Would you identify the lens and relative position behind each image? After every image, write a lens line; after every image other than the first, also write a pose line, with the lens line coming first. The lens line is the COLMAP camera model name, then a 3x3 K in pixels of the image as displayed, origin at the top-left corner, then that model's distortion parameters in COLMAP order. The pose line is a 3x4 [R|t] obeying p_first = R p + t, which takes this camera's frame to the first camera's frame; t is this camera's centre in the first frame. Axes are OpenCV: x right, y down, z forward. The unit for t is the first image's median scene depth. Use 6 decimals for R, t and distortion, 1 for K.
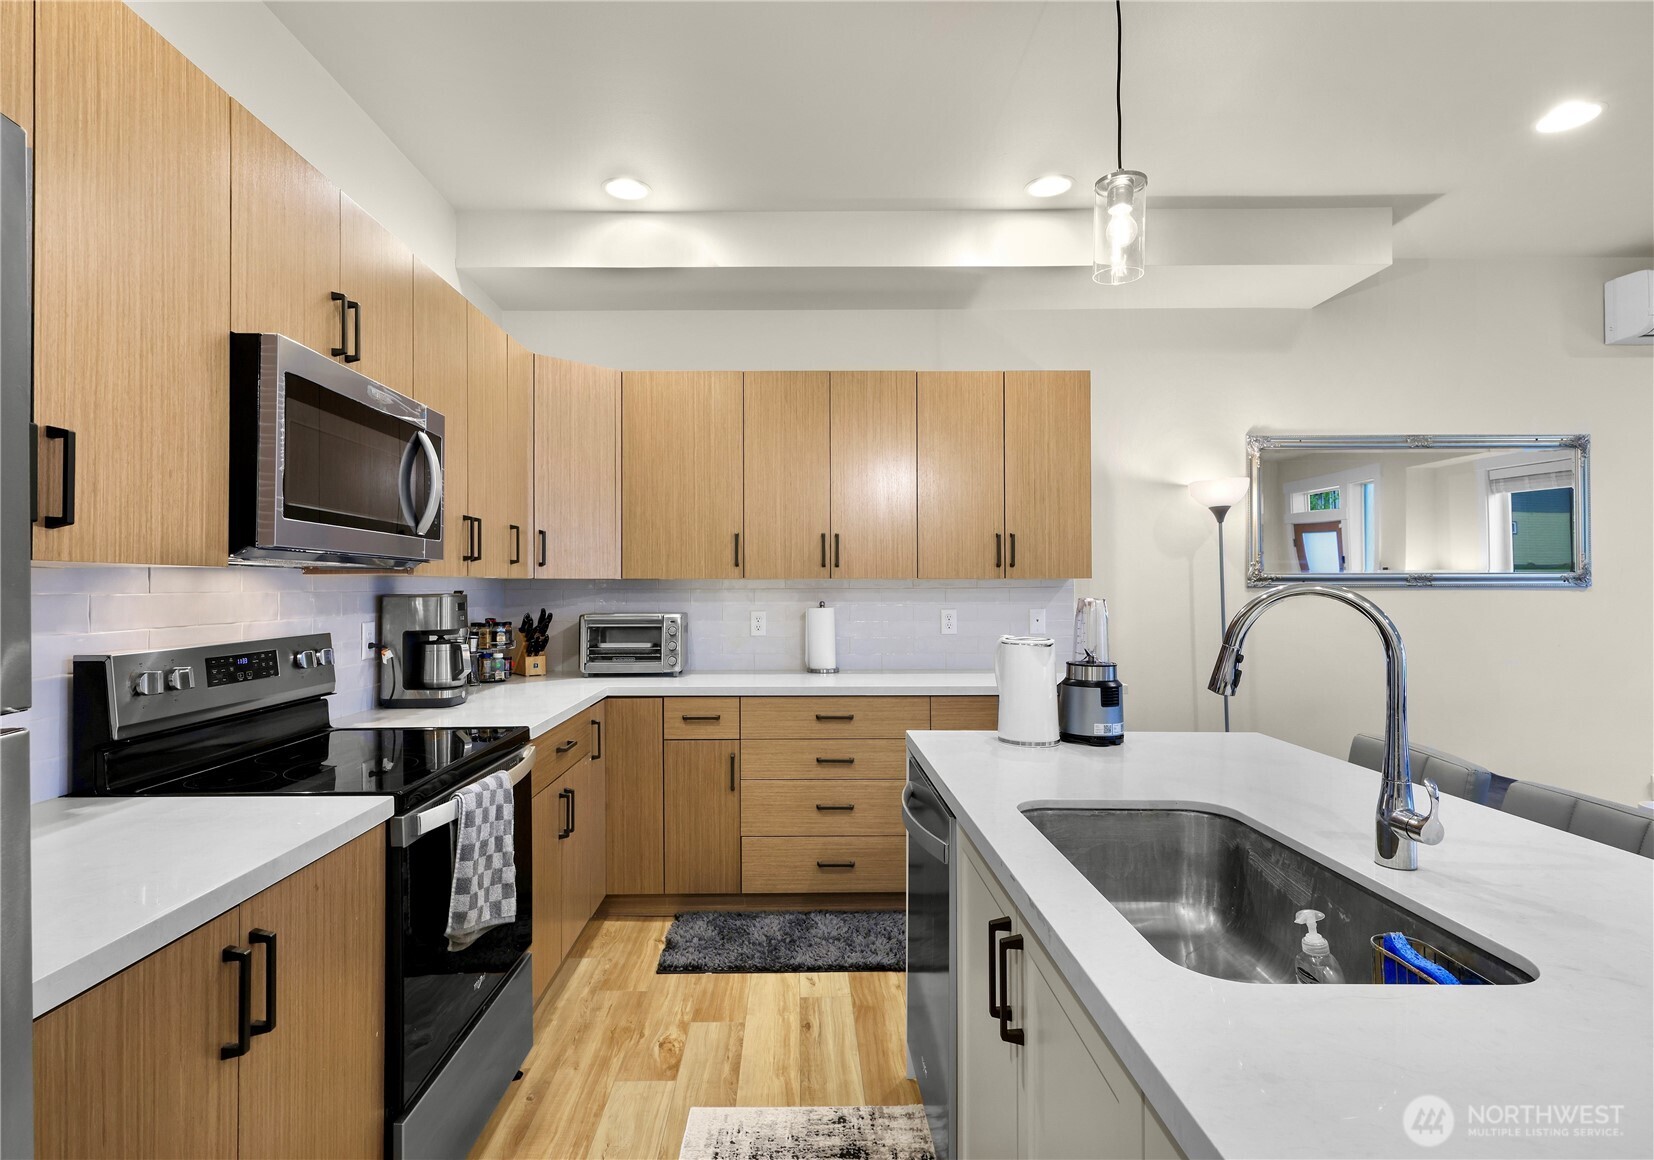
lens RADIAL K [[851.0, 0, 827.0], [0, 851.0, 580.0], [0, 0, 1]] dist [-0.000428, 0.000045]
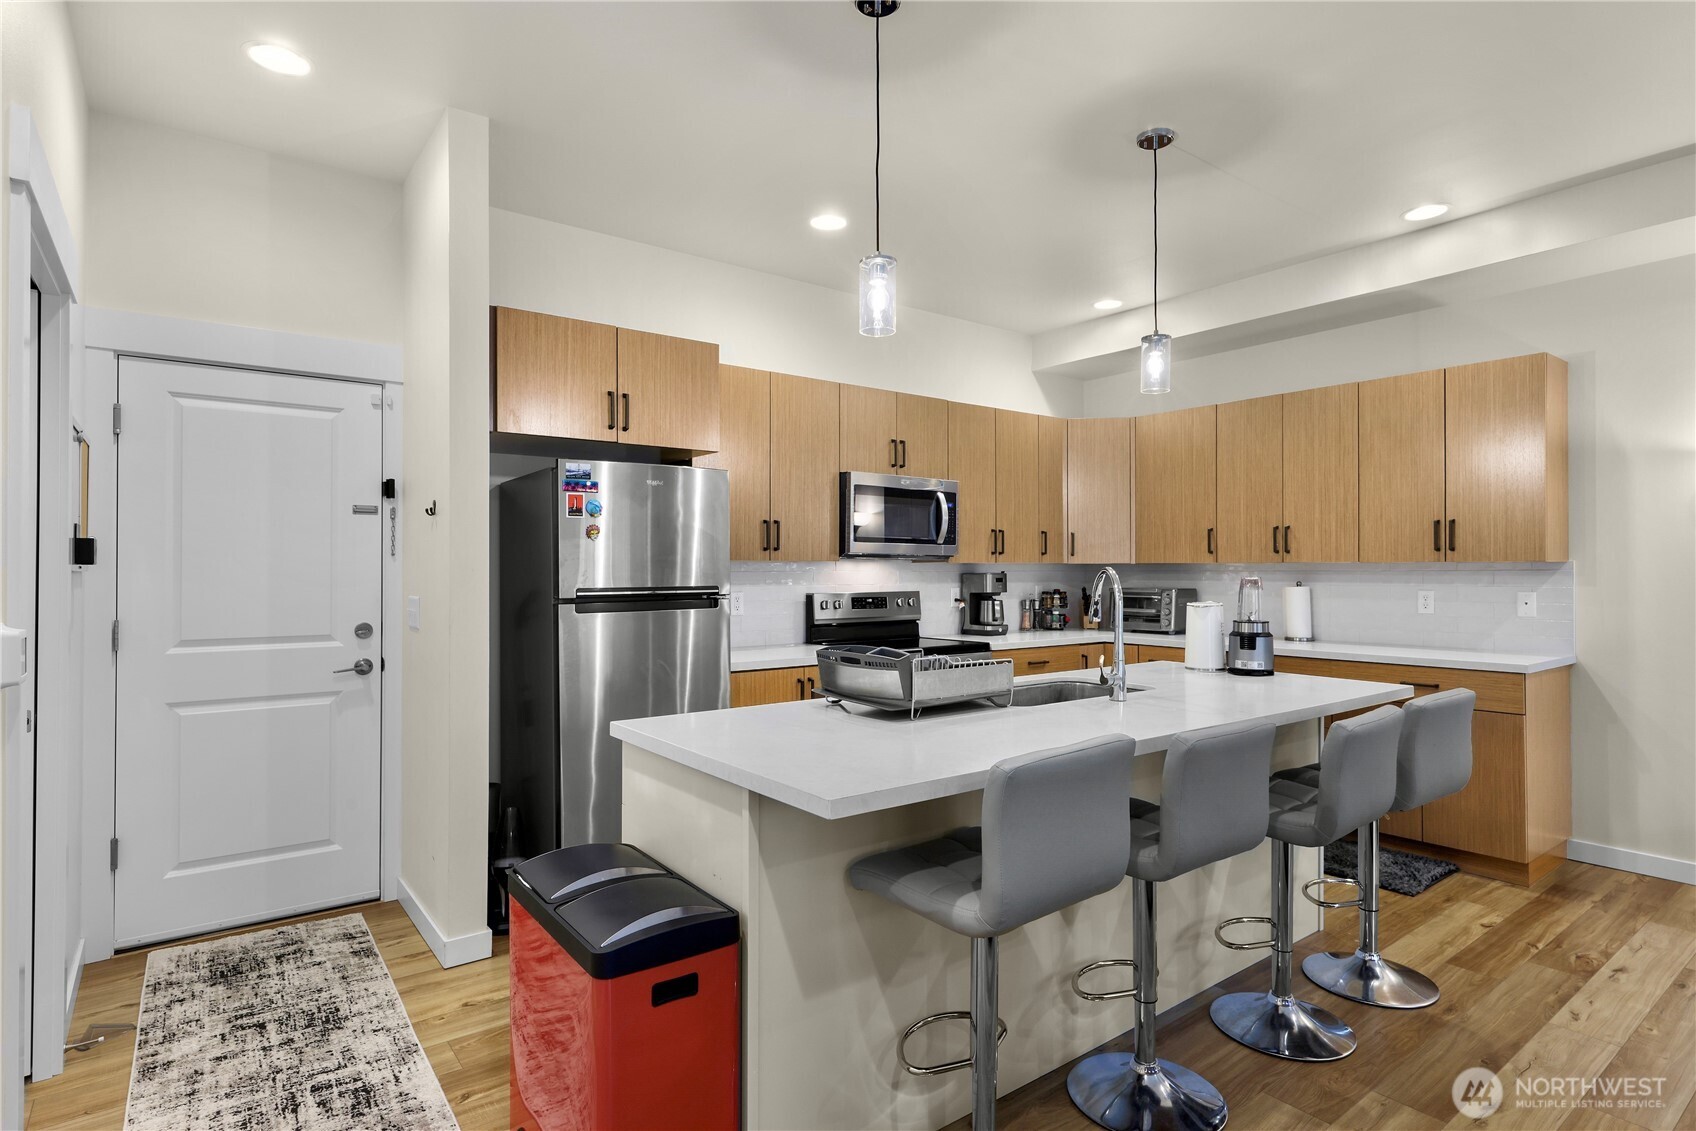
lens RADIAL K [[877.2, 0, 848.0], [0, 877.2, 565.5], [0, 0, 1]] dist [-0.000947, -0.000024]
pose [[0.604962, -0.003225, -0.796248, 0.667319], [0.004427, 0.999990, -0.000686, 0.000806], [0.796242, -0.003110, 0.604970, -0.282432]]
